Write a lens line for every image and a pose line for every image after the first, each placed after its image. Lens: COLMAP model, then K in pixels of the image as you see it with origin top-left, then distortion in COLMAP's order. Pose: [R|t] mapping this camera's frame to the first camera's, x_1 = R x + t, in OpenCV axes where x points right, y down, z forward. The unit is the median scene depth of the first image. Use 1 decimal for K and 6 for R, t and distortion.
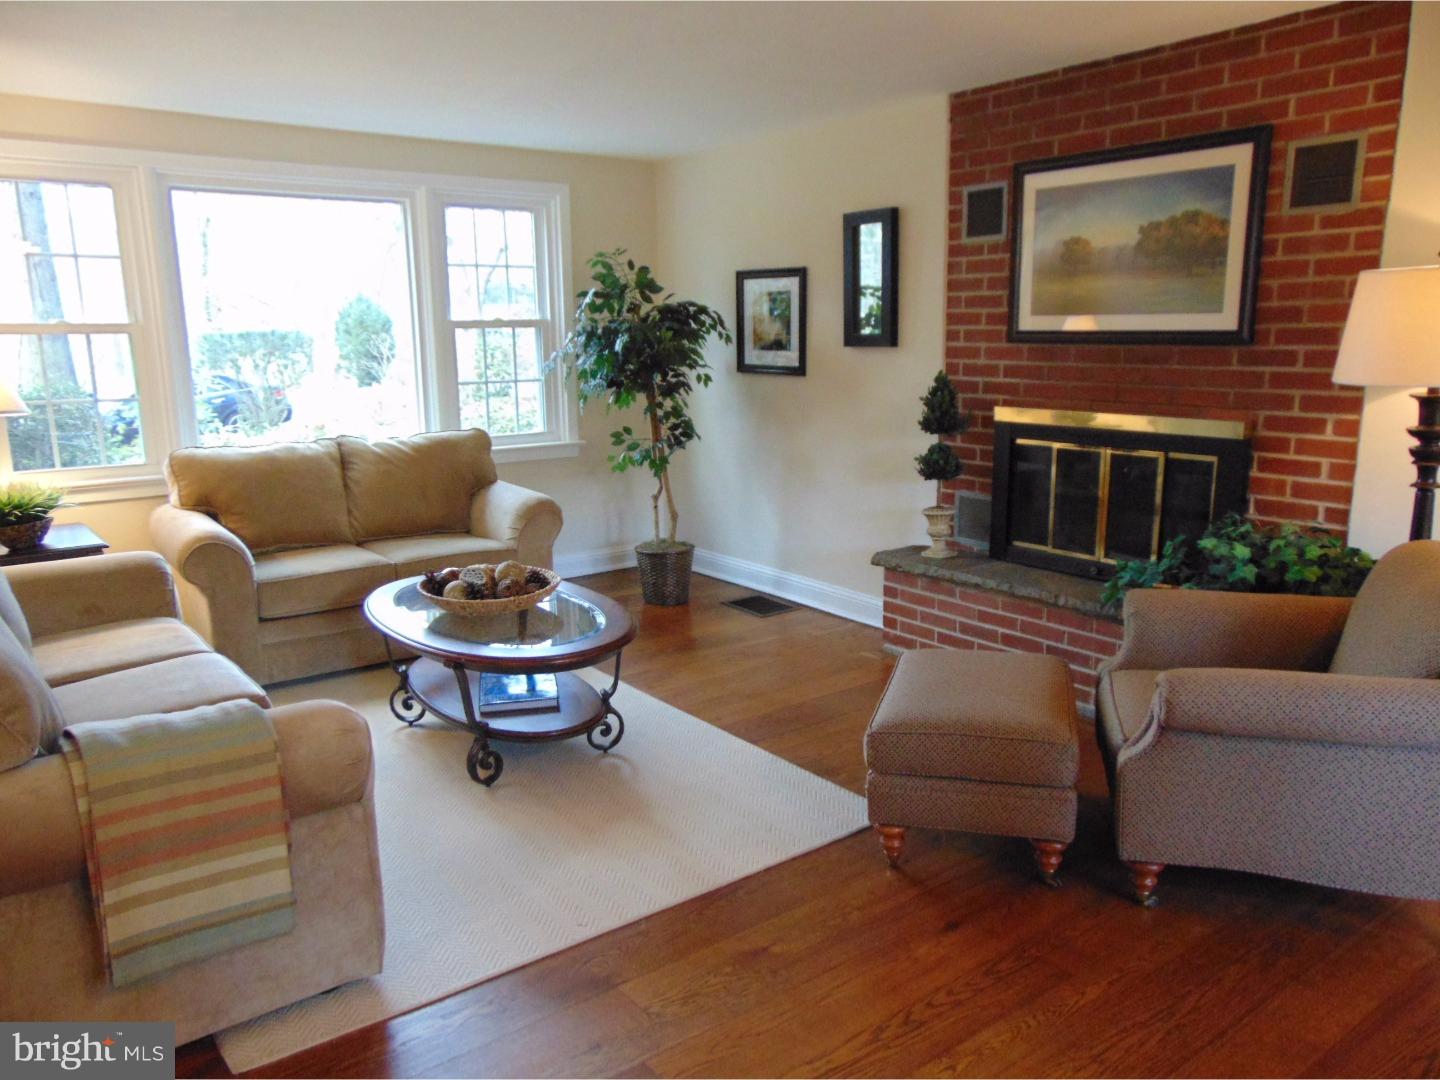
lens RADIAL K [[1063.0, 0, 716.1], [0, 1063.0, 543.9], [0, 0, 1]] dist [-0.058909, 0.094779]
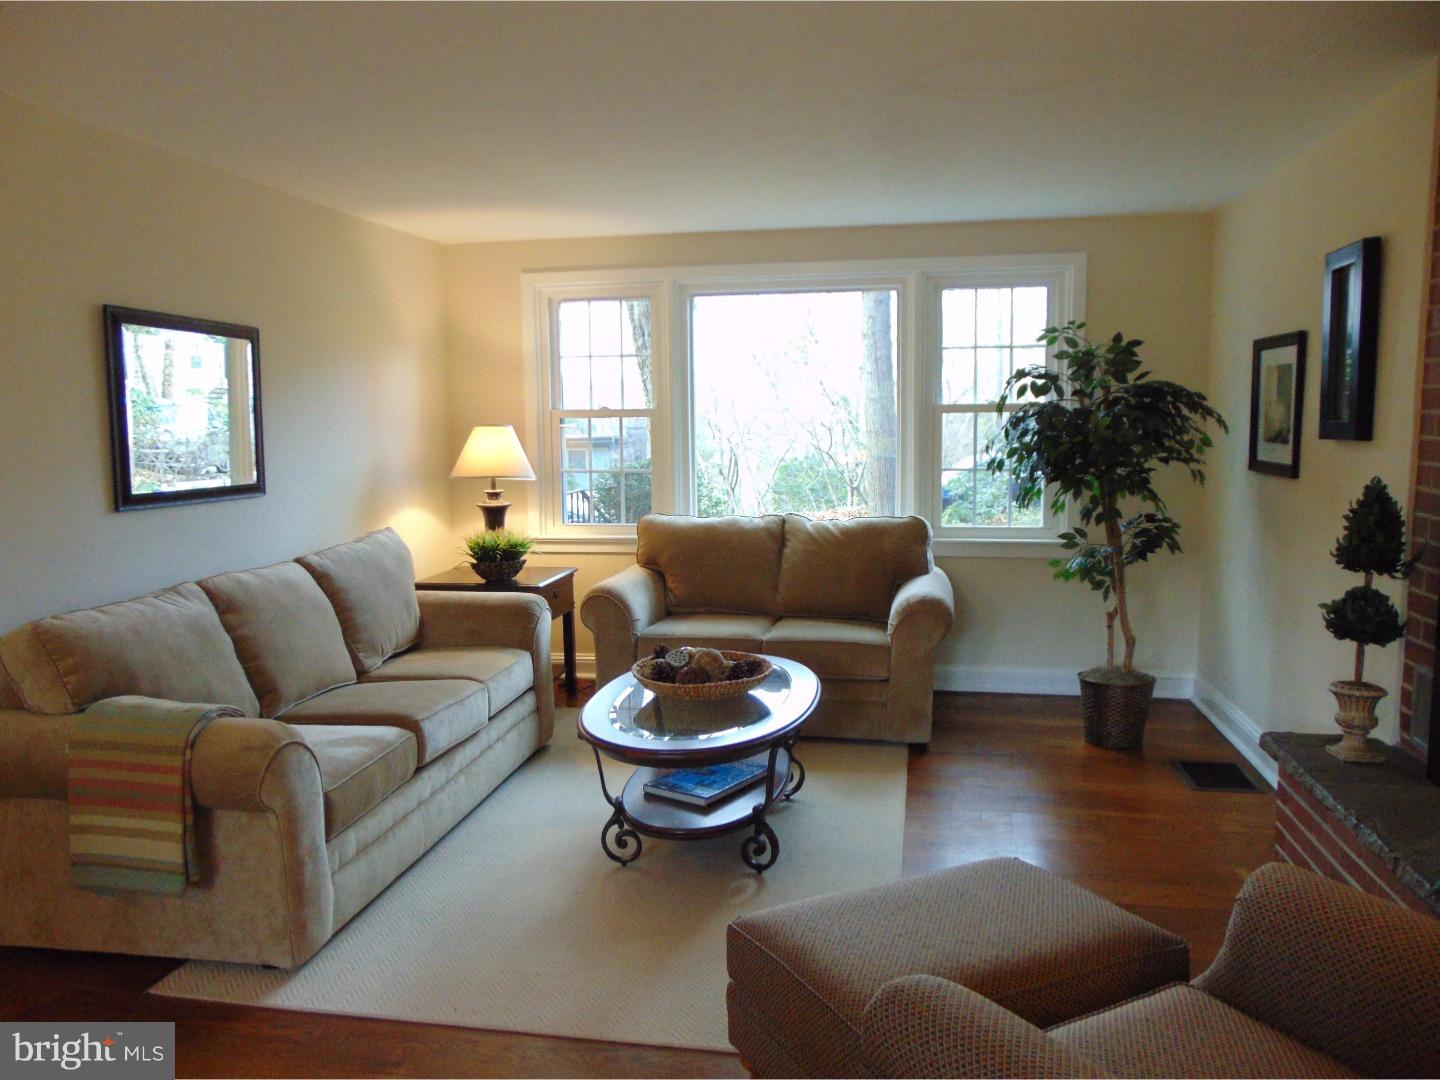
lens RADIAL K [[1063.0, 0, 716.1], [0, 1063.0, 543.9], [0, 0, 1]] dist [-0.058909, 0.094779]
pose [[0.674948, 0.088753, -0.732508, 0.353959], [-0.143985, 0.989497, -0.012780, -0.046752], [0.723681, 0.114096, 0.680638, 0.222411]]
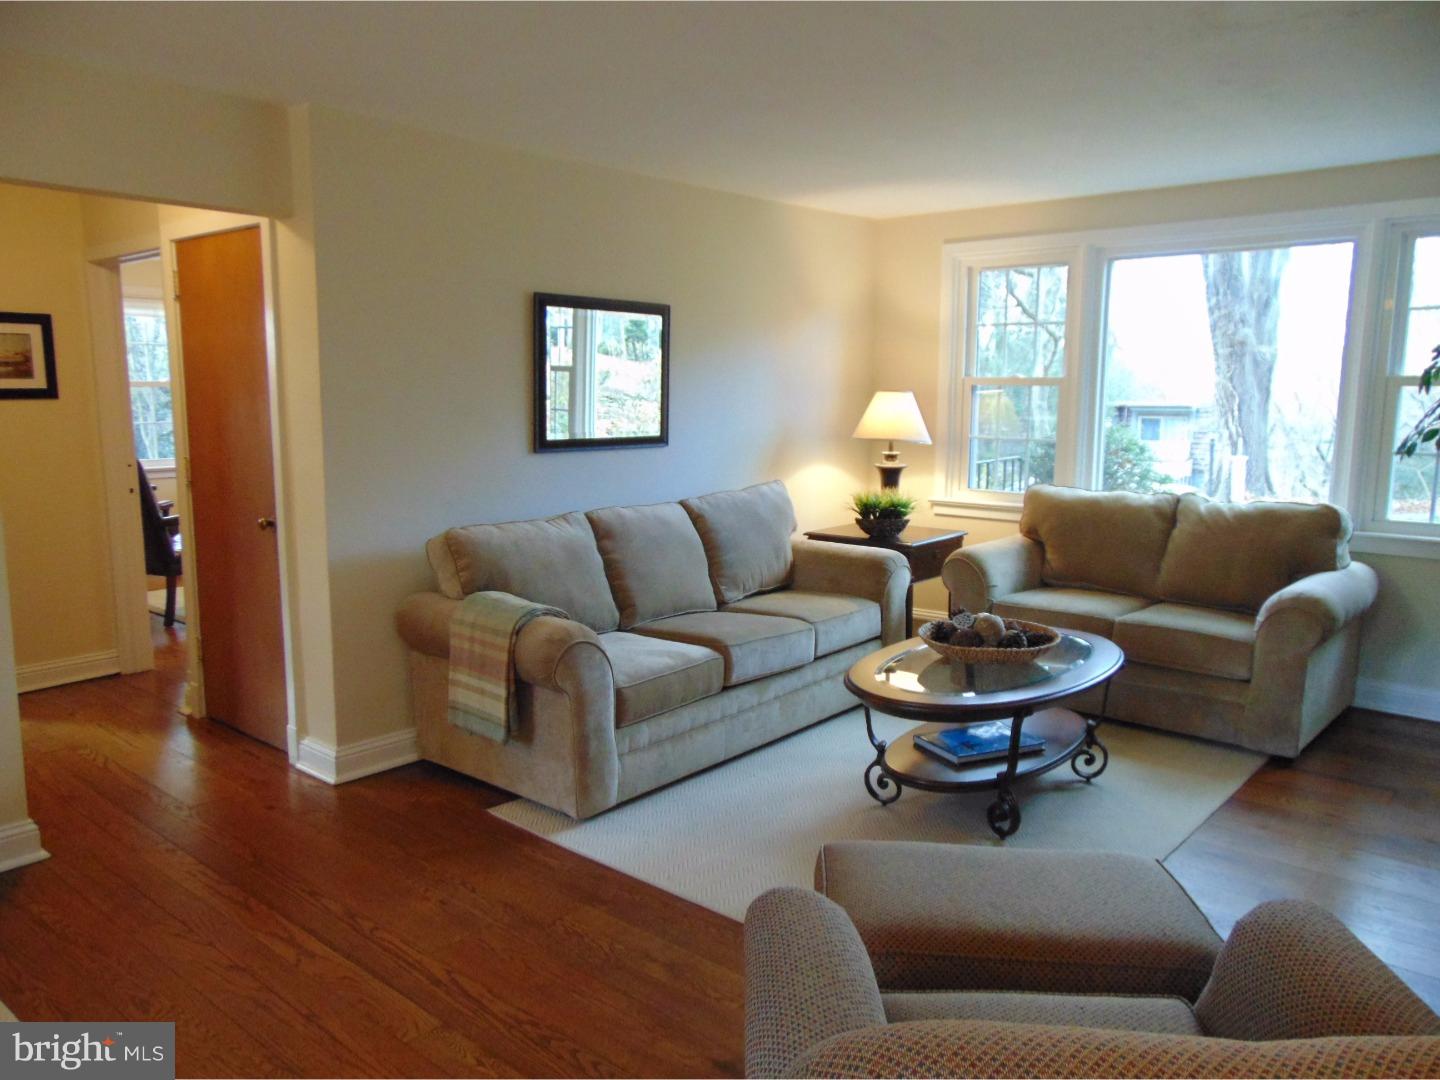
lens RADIAL K [[1063.0, 0, 716.1], [0, 1063.0, 543.9], [0, 0, 1]] dist [-0.058909, 0.094779]
pose [[0.208098, 0.156061, -0.965578, 0.480689], [-0.201526, 0.972849, 0.113804, -0.076052], [0.957122, 0.170907, 0.233898, 0.346624]]
